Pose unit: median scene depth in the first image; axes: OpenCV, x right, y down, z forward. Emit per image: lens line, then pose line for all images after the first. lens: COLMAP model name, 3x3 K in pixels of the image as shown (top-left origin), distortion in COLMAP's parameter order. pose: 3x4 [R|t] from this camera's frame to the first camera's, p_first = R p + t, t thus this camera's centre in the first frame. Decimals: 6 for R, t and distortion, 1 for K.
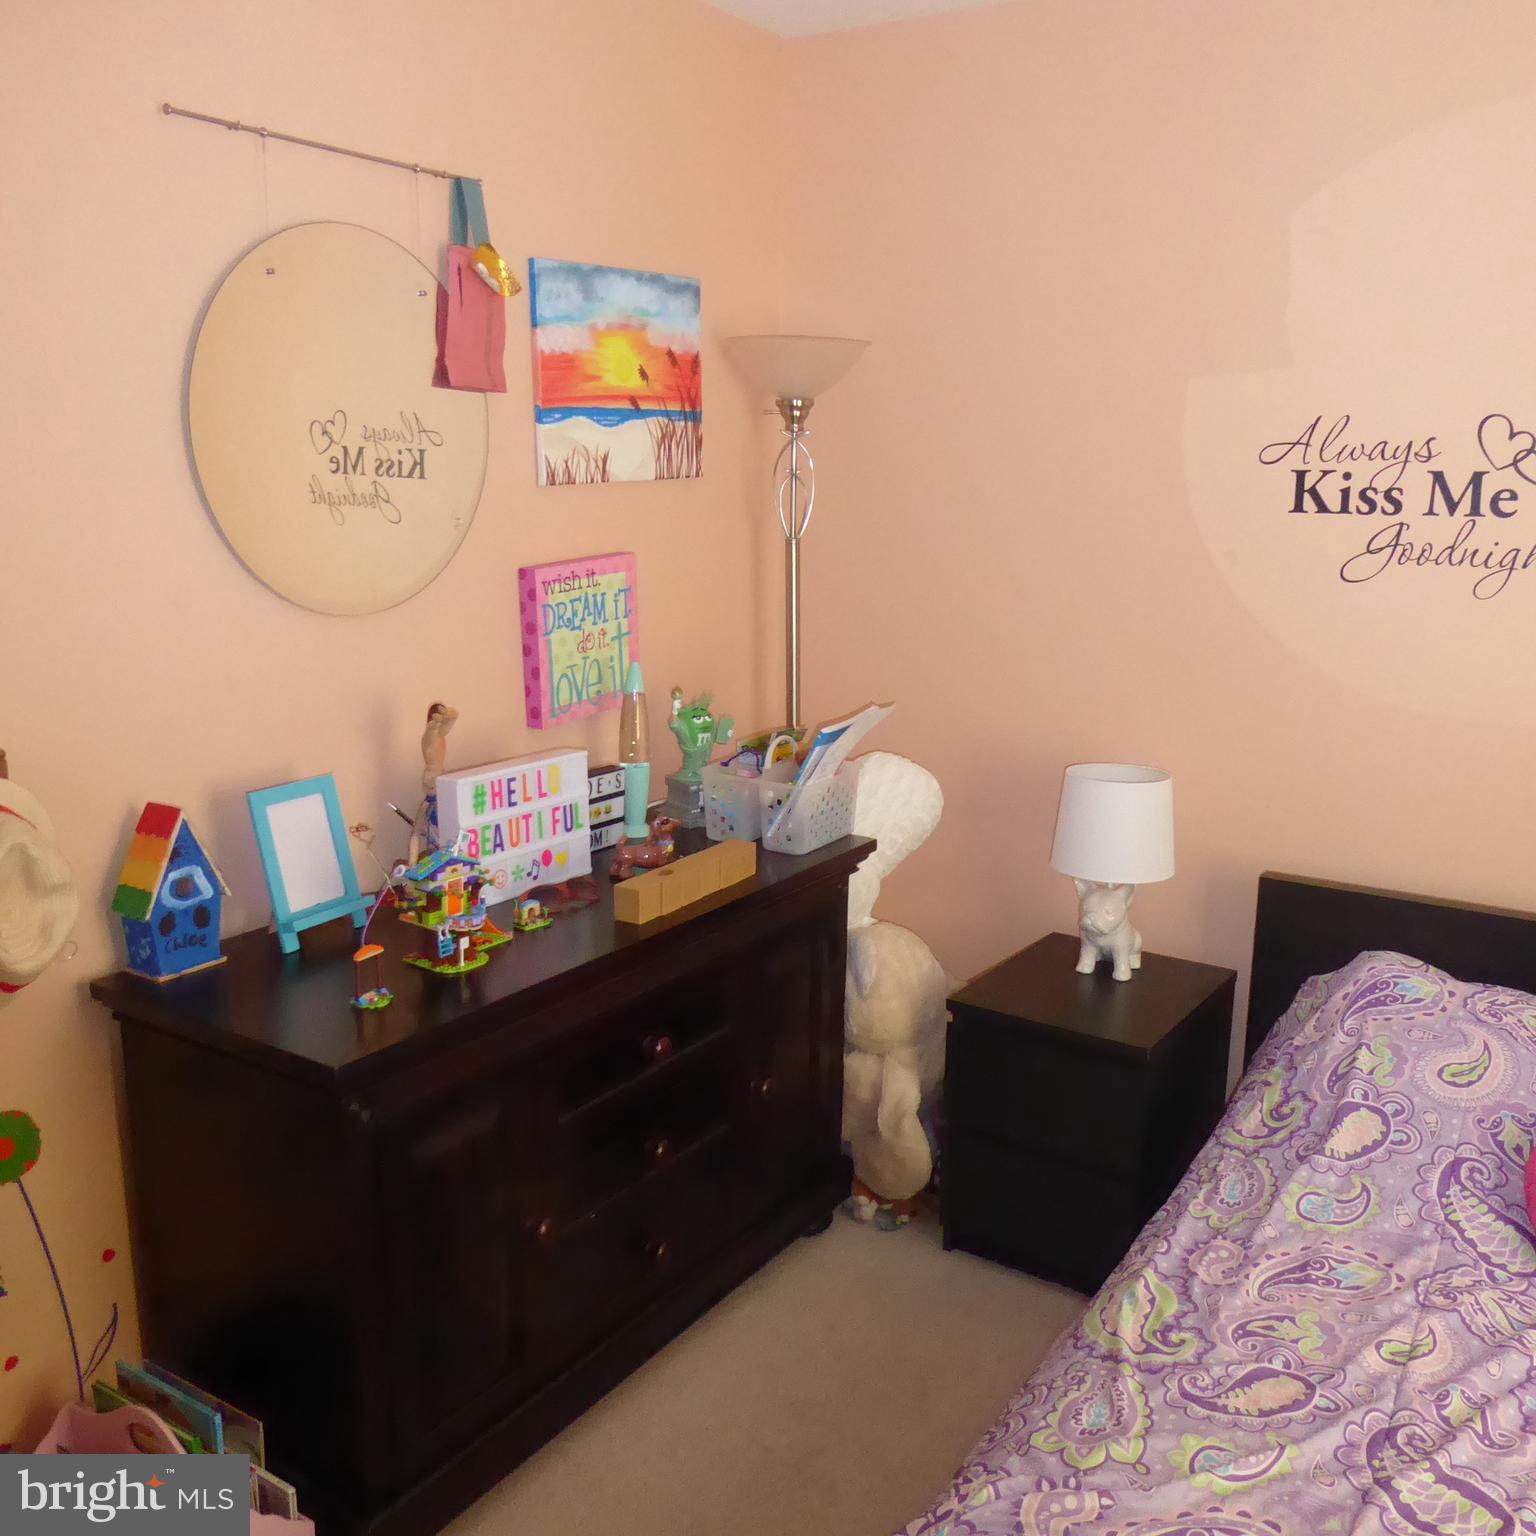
lens RADIAL K [[1491.7, 0, 770.7], [0, 1491.7, 765.2], [0, 0, 1]] dist [-0.016446, 0.000000]
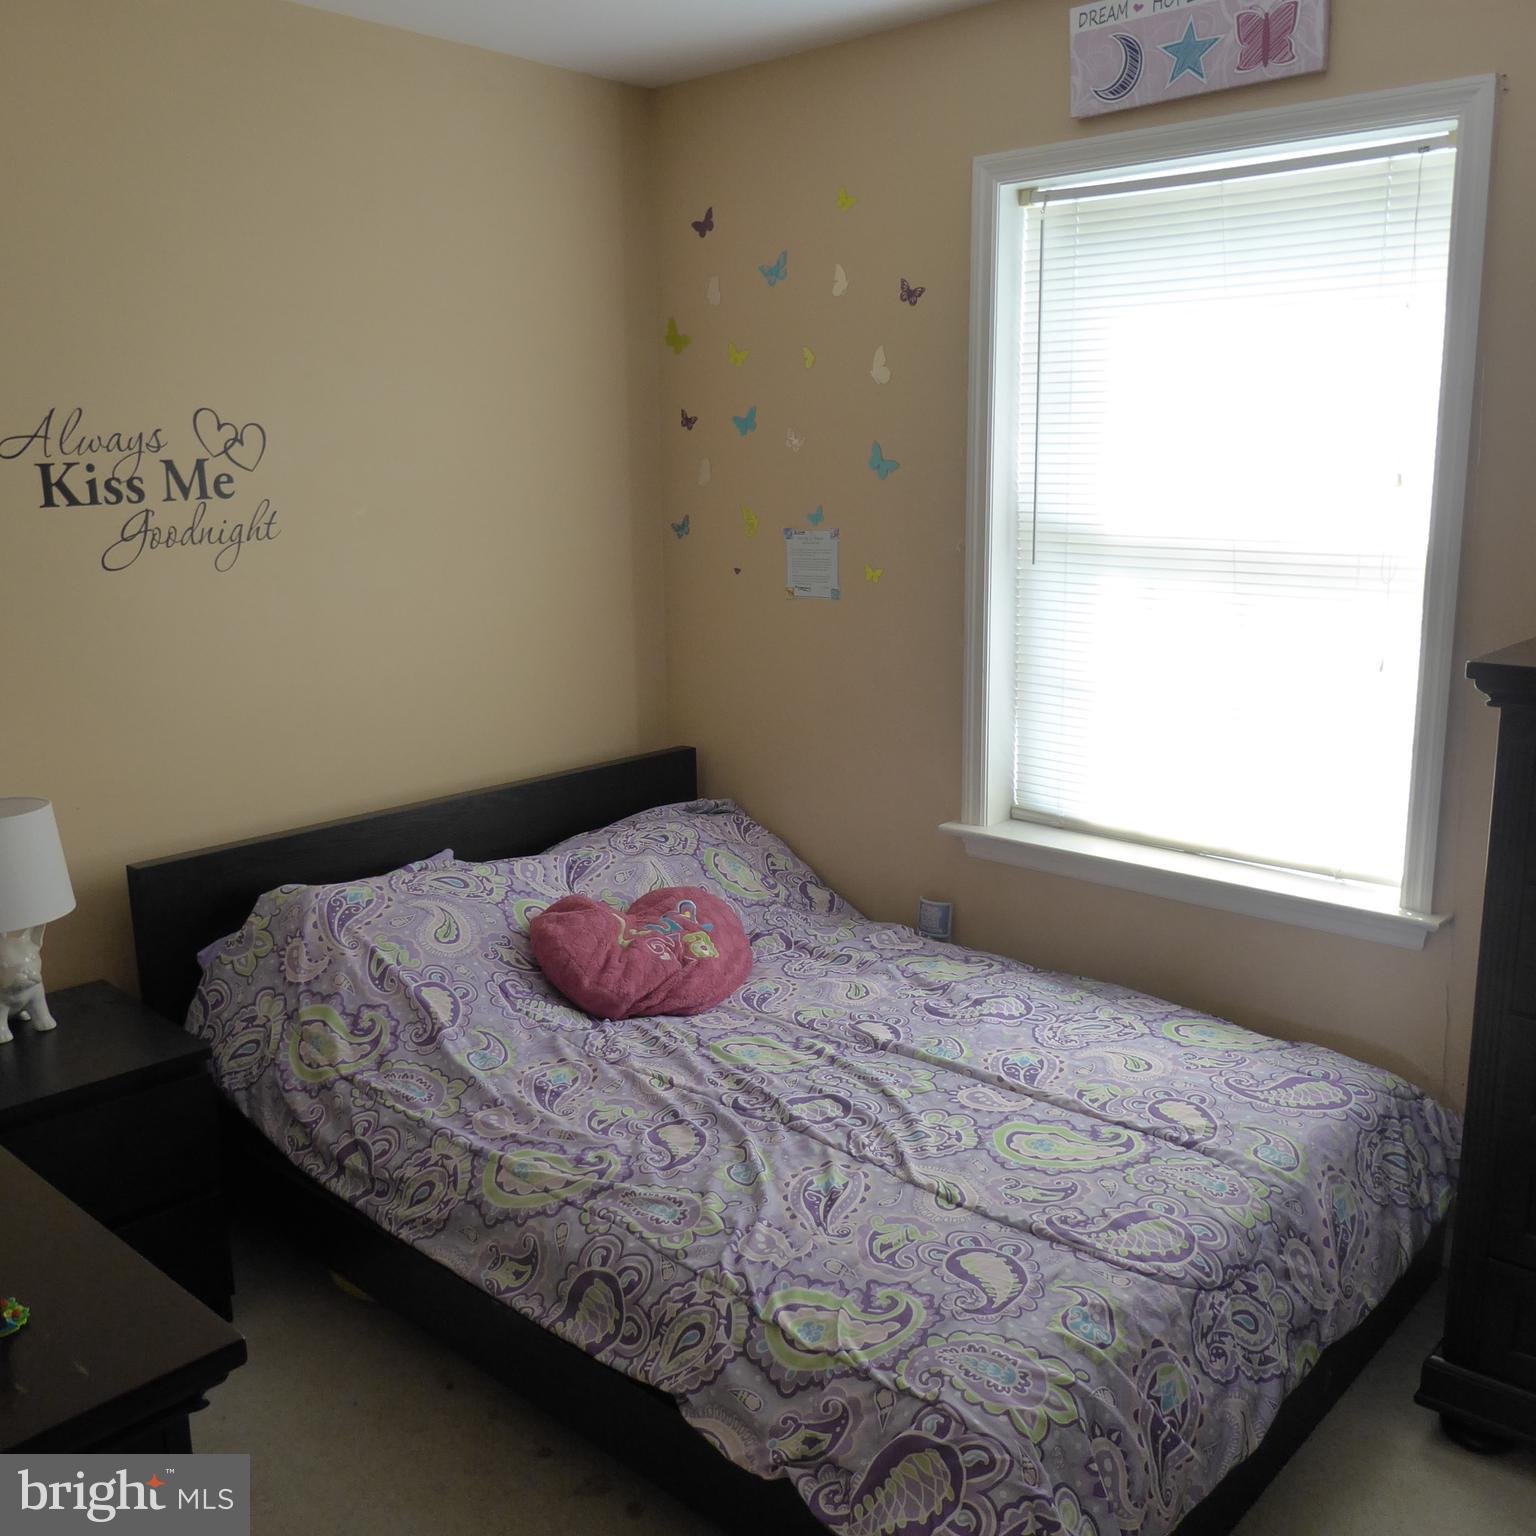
lens RADIAL K [[1491.7, 0, 770.5], [0, 1491.7, 770.7], [0, 0, 1]] dist [-0.016446, 0.000000]
pose [[0.157743, -0.214956, 0.963800, -0.575377], [0.230166, 0.957140, 0.175800, -0.069049], [-0.960282, 0.194103, 0.200458, 0.397927]]
